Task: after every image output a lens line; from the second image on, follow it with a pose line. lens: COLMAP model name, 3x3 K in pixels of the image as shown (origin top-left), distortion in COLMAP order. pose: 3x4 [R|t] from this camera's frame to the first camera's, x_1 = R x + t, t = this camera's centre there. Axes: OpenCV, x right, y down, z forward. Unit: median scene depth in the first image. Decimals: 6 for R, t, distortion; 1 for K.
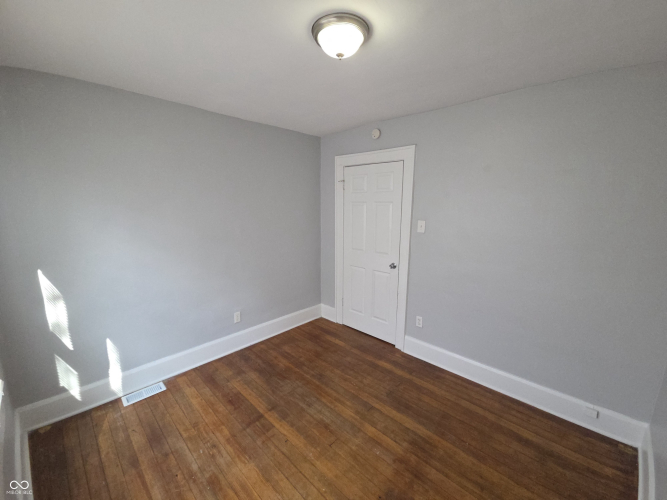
lens RADIAL K [[279.2, 0, 333.5], [0, 279.2, 250.0], [0, 0, 1]] dist [-0.002105, -0.000138]
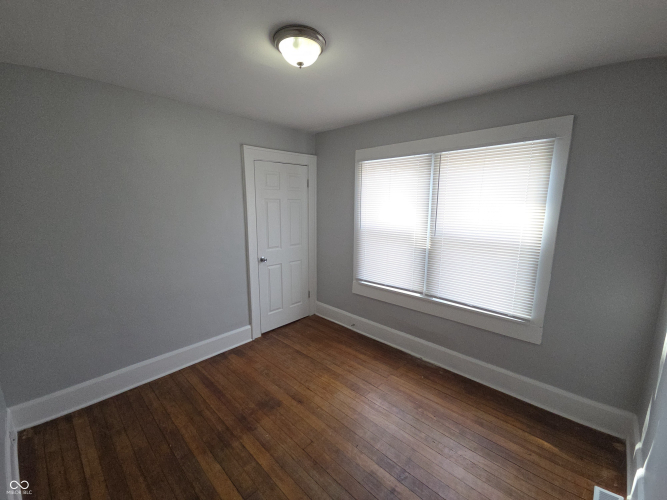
lens RADIAL K [[279.2, 0, 333.5], [0, 279.2, 250.0], [0, 0, 1]] dist [-0.002105, -0.000138]
pose [[-0.999768, -0.004607, -0.021024, -0.063611], [-0.011702, 0.936179, 0.351329, -0.290950], [0.018063, 0.351494, -0.936016, 1.674281]]
